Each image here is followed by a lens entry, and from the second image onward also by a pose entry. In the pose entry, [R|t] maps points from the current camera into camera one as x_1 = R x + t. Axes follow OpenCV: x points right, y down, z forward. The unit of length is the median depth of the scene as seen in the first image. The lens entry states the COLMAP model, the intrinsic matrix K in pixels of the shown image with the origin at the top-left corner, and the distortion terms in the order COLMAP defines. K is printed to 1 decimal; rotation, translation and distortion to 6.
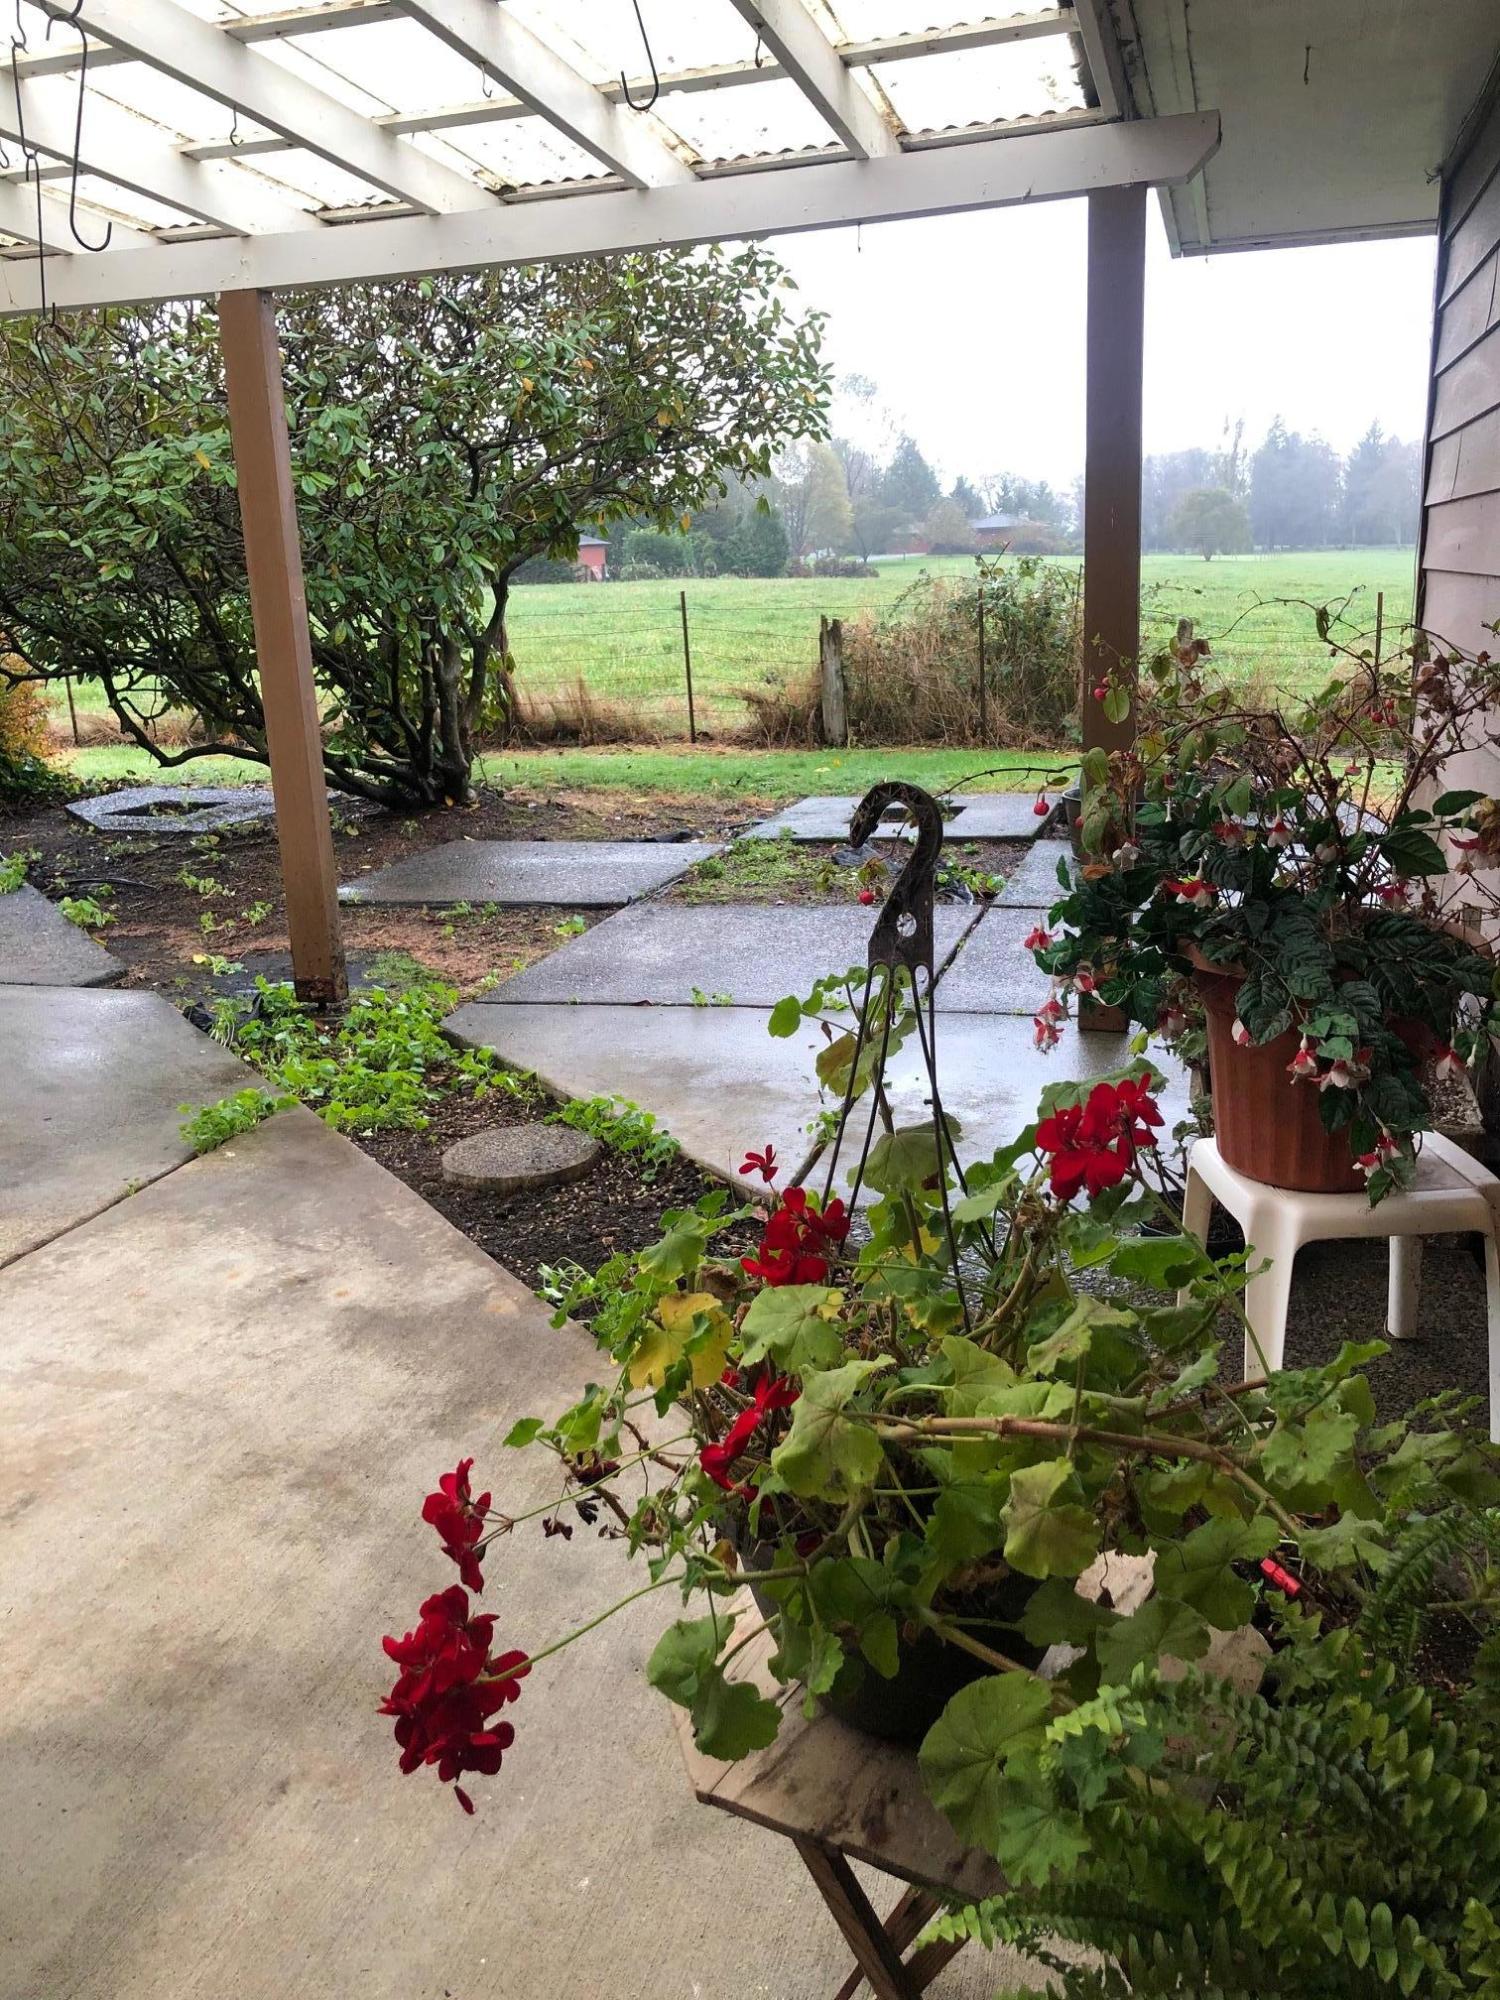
lens RADIAL K [[1623.0, 0, 736.4], [0, 1623.0, 993.4], [0, 0, 1]] dist [0.027685, -0.037443]
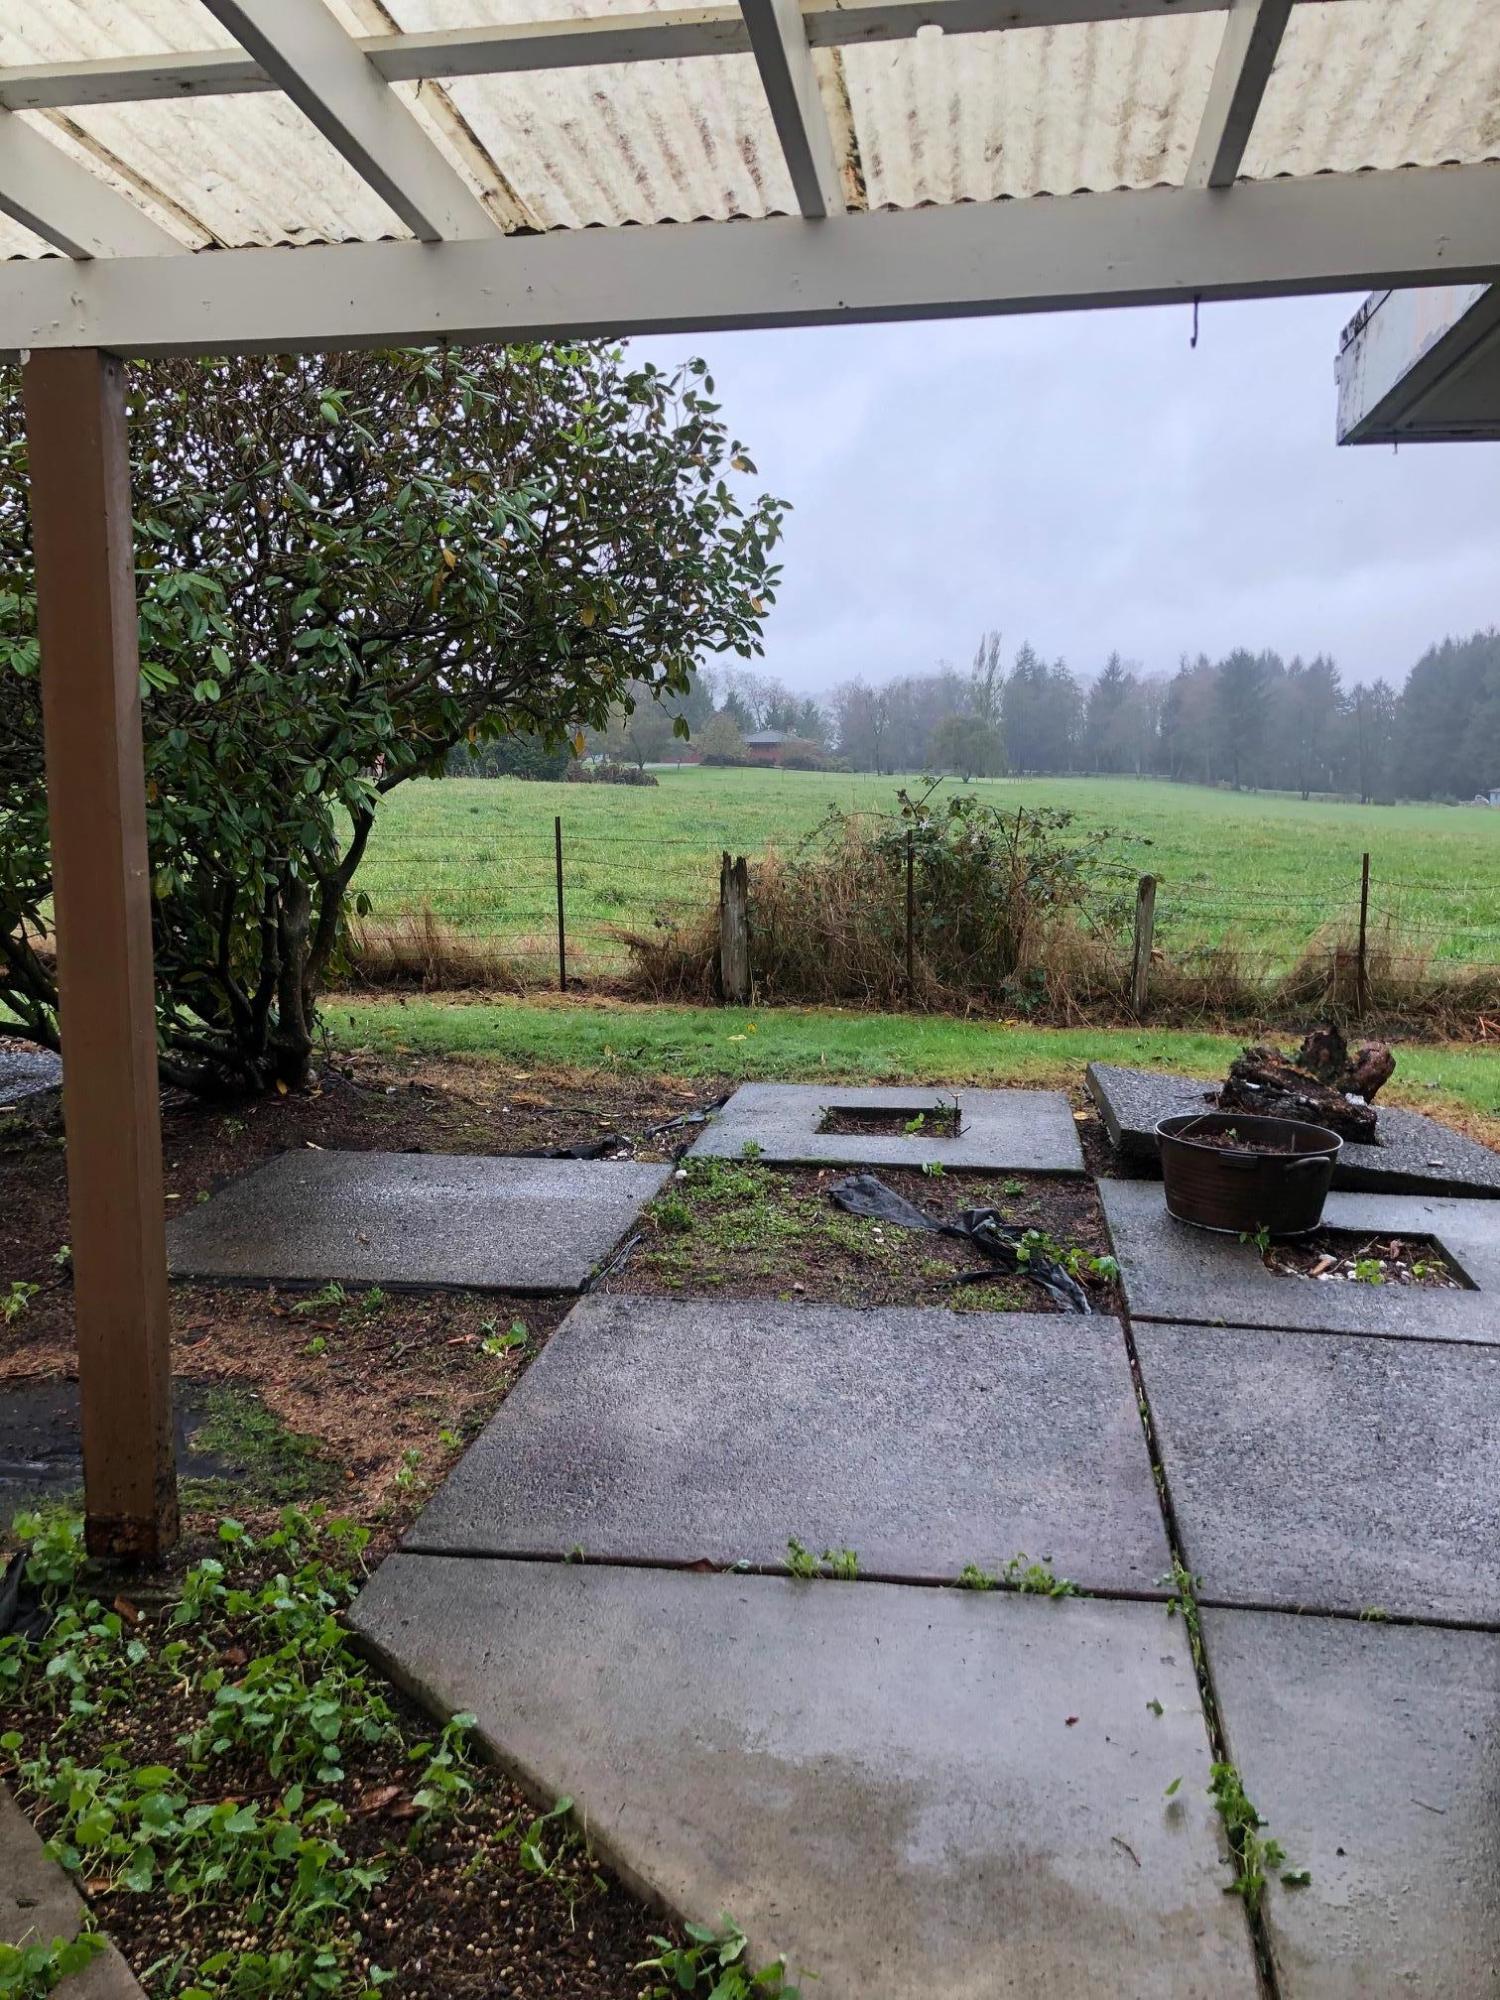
lens RADIAL K [[1623.0, 0, 750.4], [0, 1623.0, 1014.9], [0, 0, 1]] dist [0.027685, -0.037443]
pose [[0.989172, 0.023978, 0.144791, -0.070578], [-0.008068, 0.993956, -0.109486, -0.069038], [-0.146541, 0.107132, 0.983386, 0.215512]]
